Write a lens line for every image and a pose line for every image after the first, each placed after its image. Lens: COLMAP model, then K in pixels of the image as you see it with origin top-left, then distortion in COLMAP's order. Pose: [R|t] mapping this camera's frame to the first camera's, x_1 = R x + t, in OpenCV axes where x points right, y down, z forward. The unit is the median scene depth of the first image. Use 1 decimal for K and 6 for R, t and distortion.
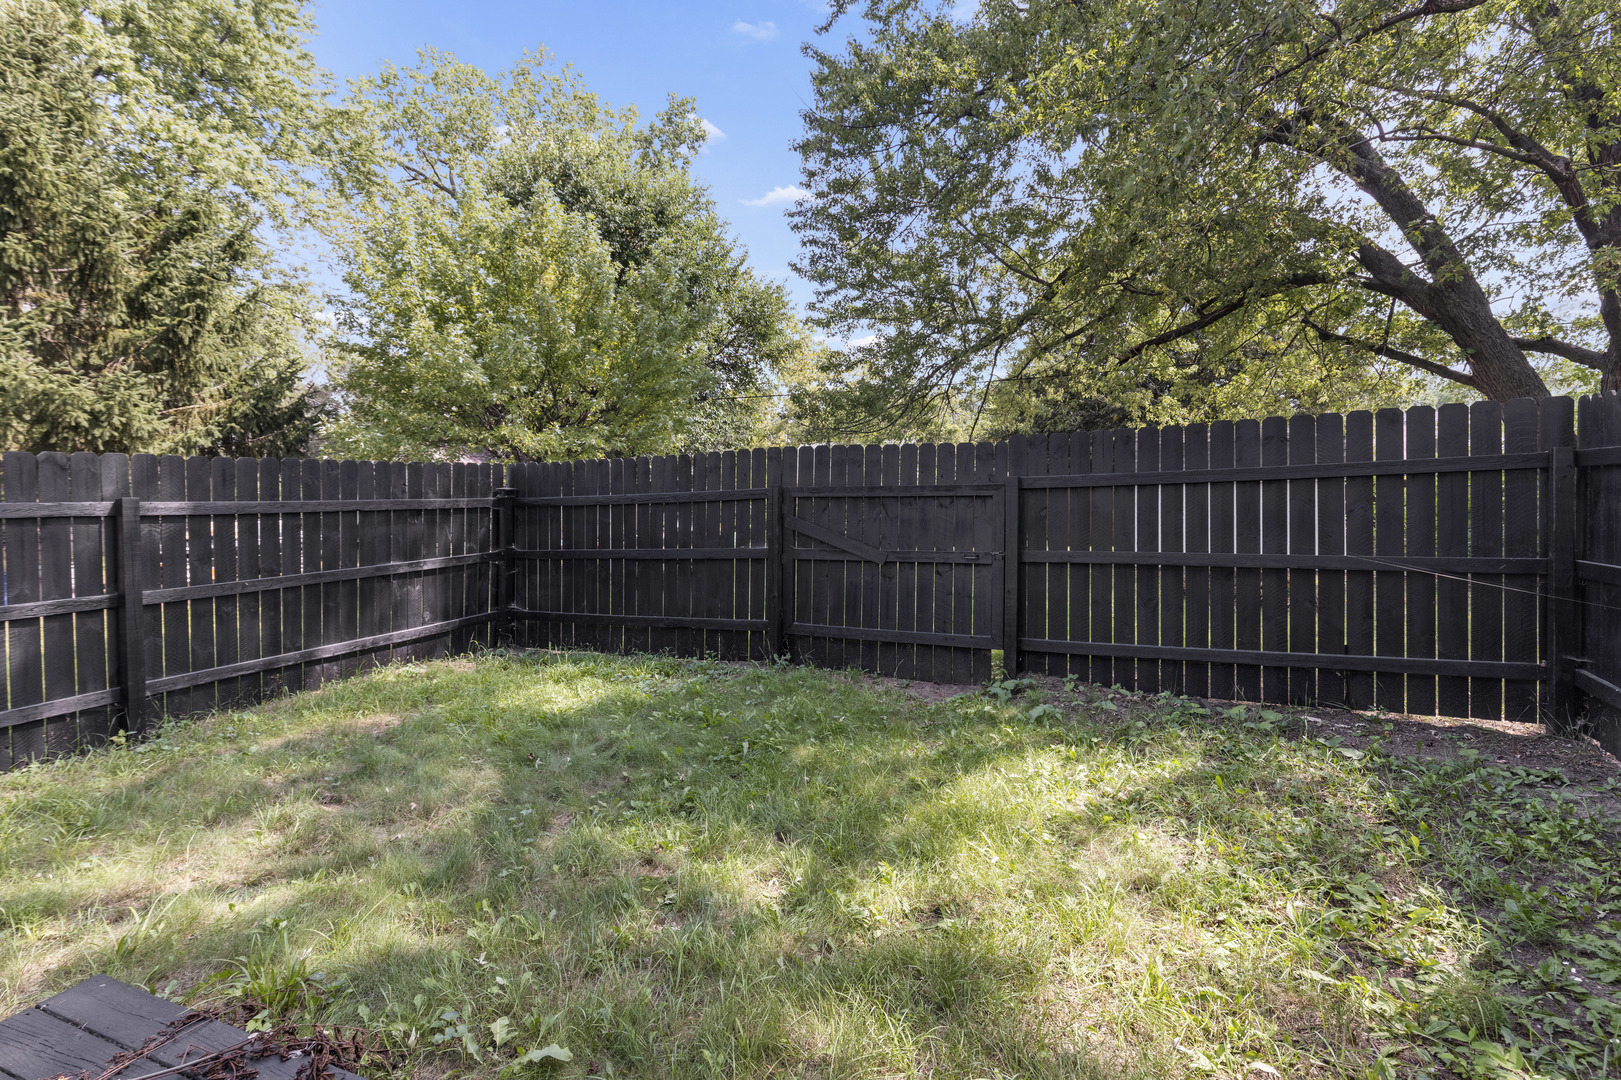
lens RADIAL K [[732.2, 0, 810.0], [0, 732.2, 509.4], [0, 0, 1]] dist [0.001991, 0.000018]
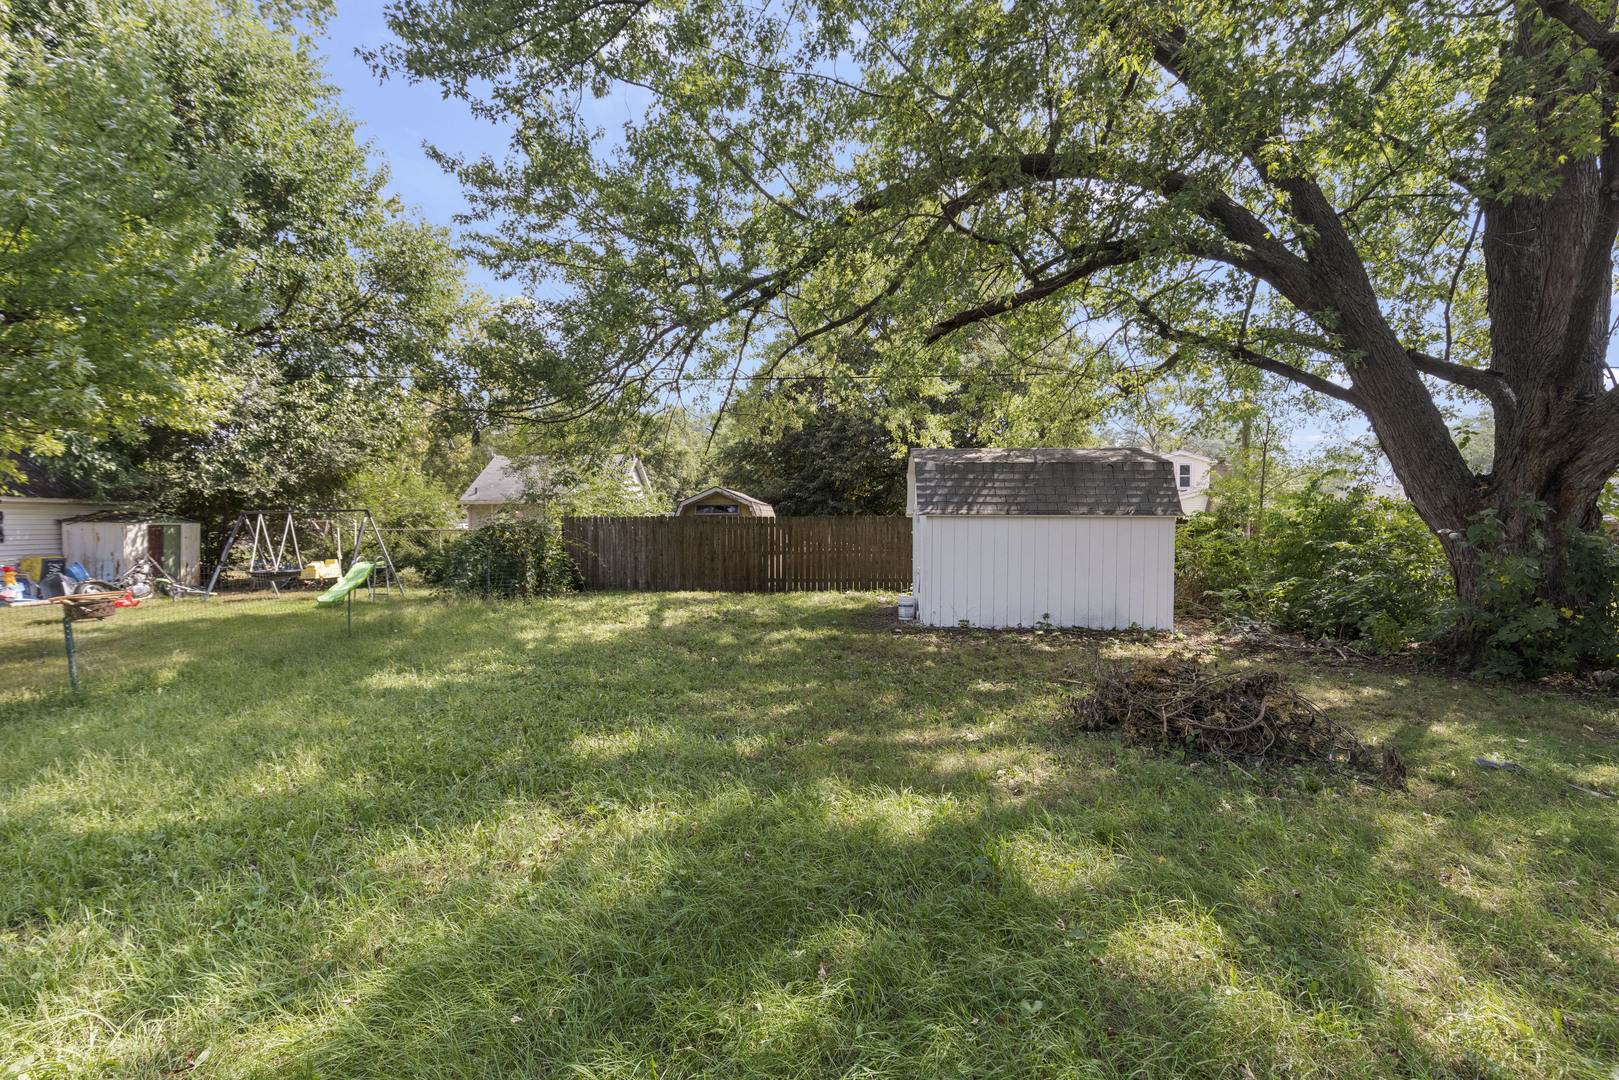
lens RADIAL K [[731.3, 0, 811.4], [0, 731.3, 536.8], [0, 0, 1]] dist [0.001991, 0.000018]
pose [[0.932739, 0.014111, 0.360276, 0.052834], [-0.015070, 0.999886, -0.000147, -0.009858], [-0.360237, -0.005292, 0.932846, 0.275659]]
